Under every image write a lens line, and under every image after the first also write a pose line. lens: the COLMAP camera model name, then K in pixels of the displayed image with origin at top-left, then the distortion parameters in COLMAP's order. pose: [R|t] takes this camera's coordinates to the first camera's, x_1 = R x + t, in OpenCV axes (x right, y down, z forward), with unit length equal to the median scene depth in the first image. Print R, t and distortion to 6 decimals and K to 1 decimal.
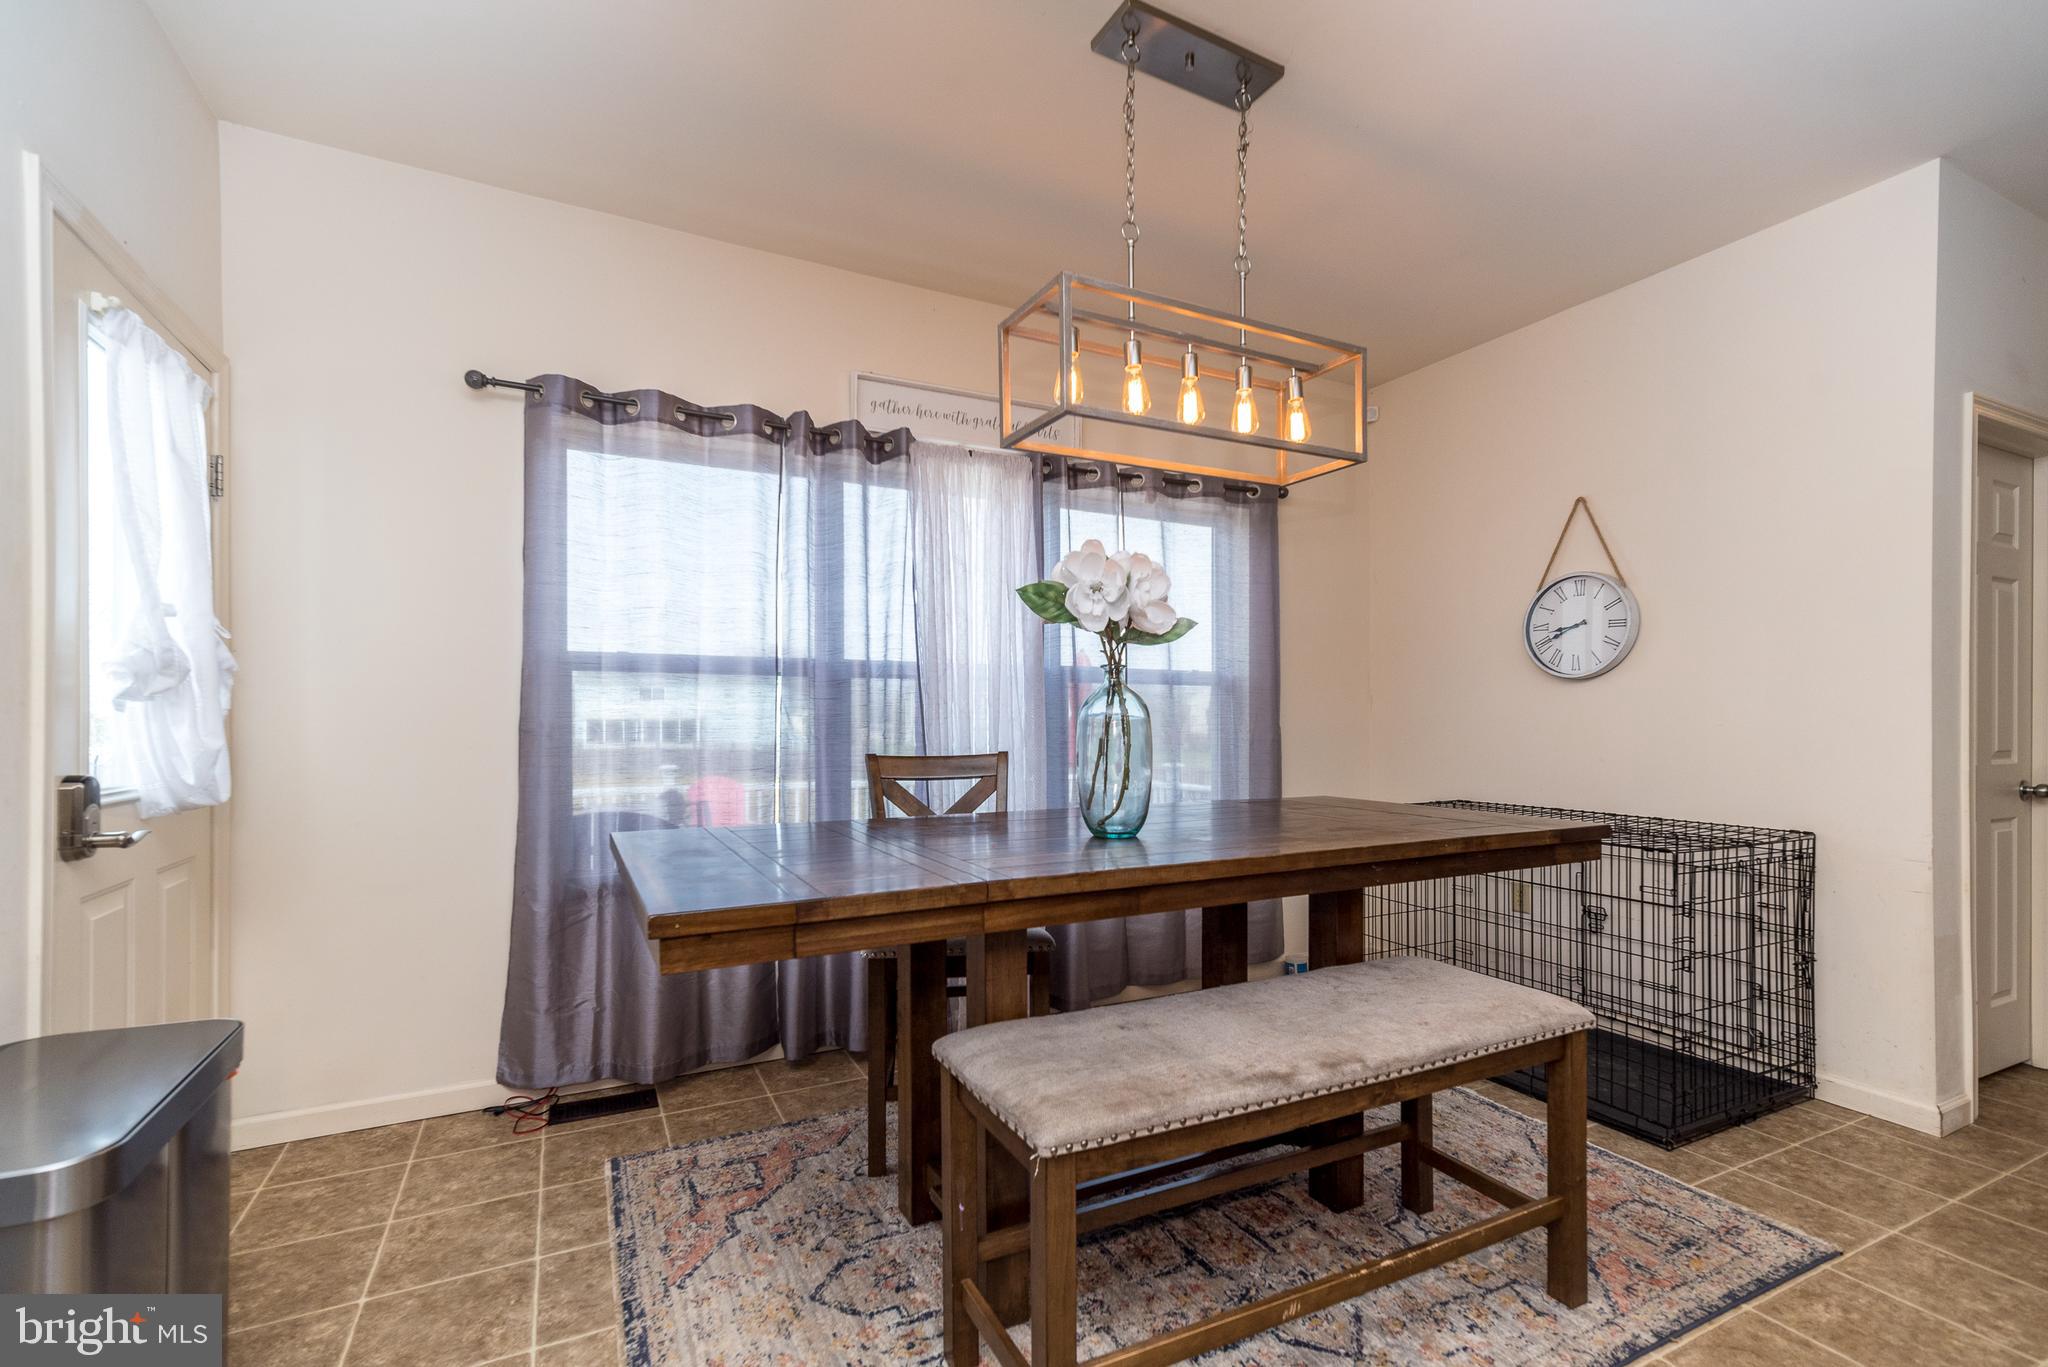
lens RADIAL K [[906.7, 0, 1021.4], [0, 906.7, 705.1], [0, 0, 1]] dist [0.004539, 0.000182]
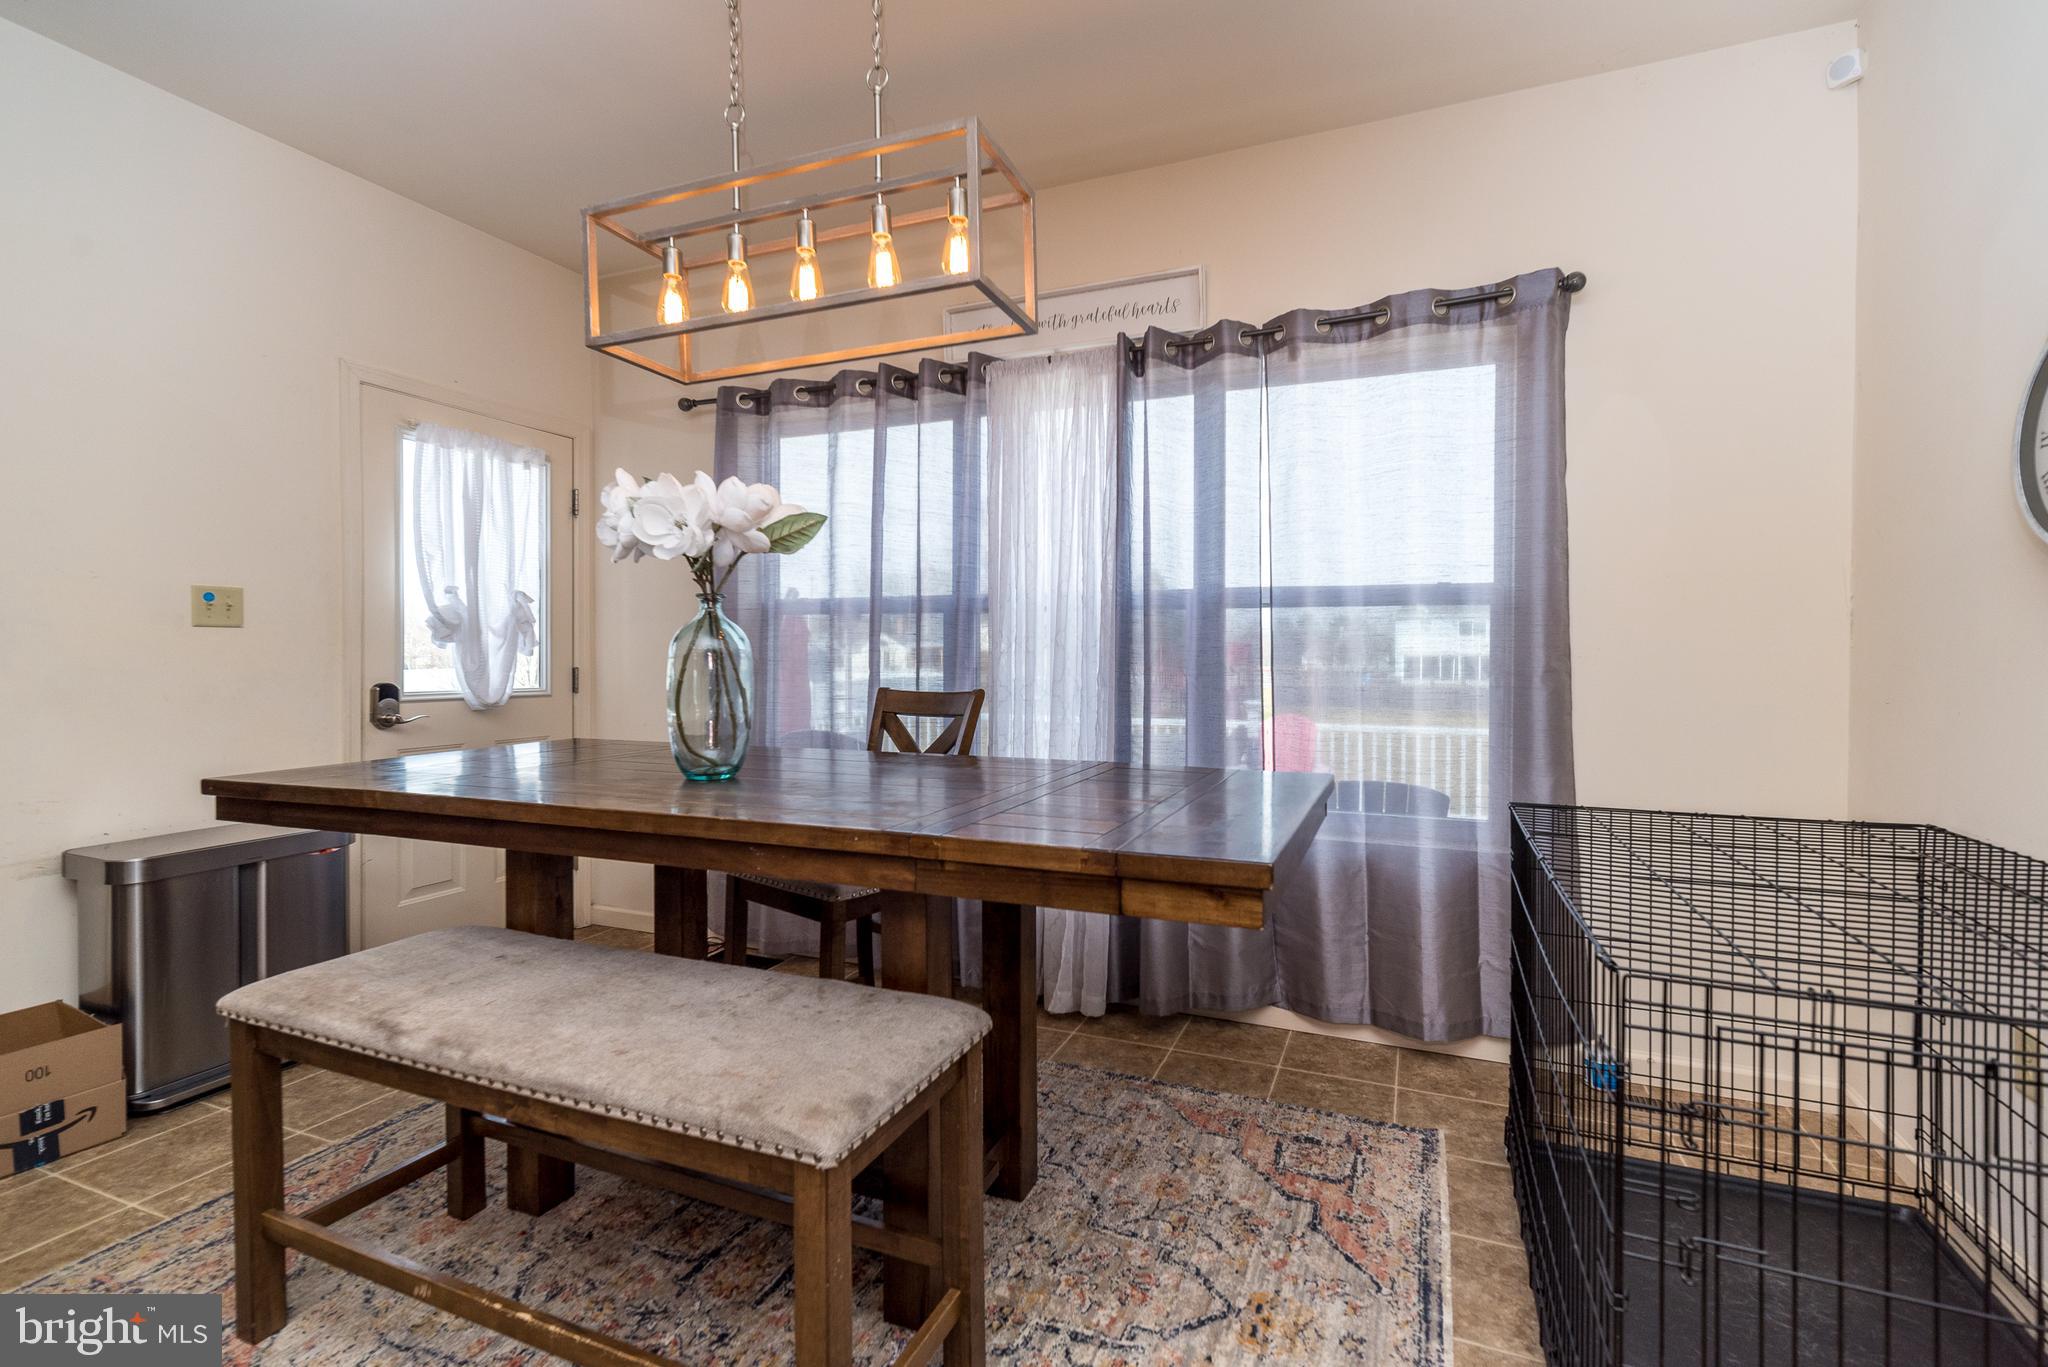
lens RADIAL K [[960.6, 0, 1022.3], [0, 960.6, 642.1], [0, 0, 1]] dist [0.002626, -0.000071]
pose [[0.657280, -0.001638, -0.753644, 0.939337], [0.003749, 0.999992, 0.001096, 0.004094], [0.753637, -0.003546, 0.657282, 0.534364]]
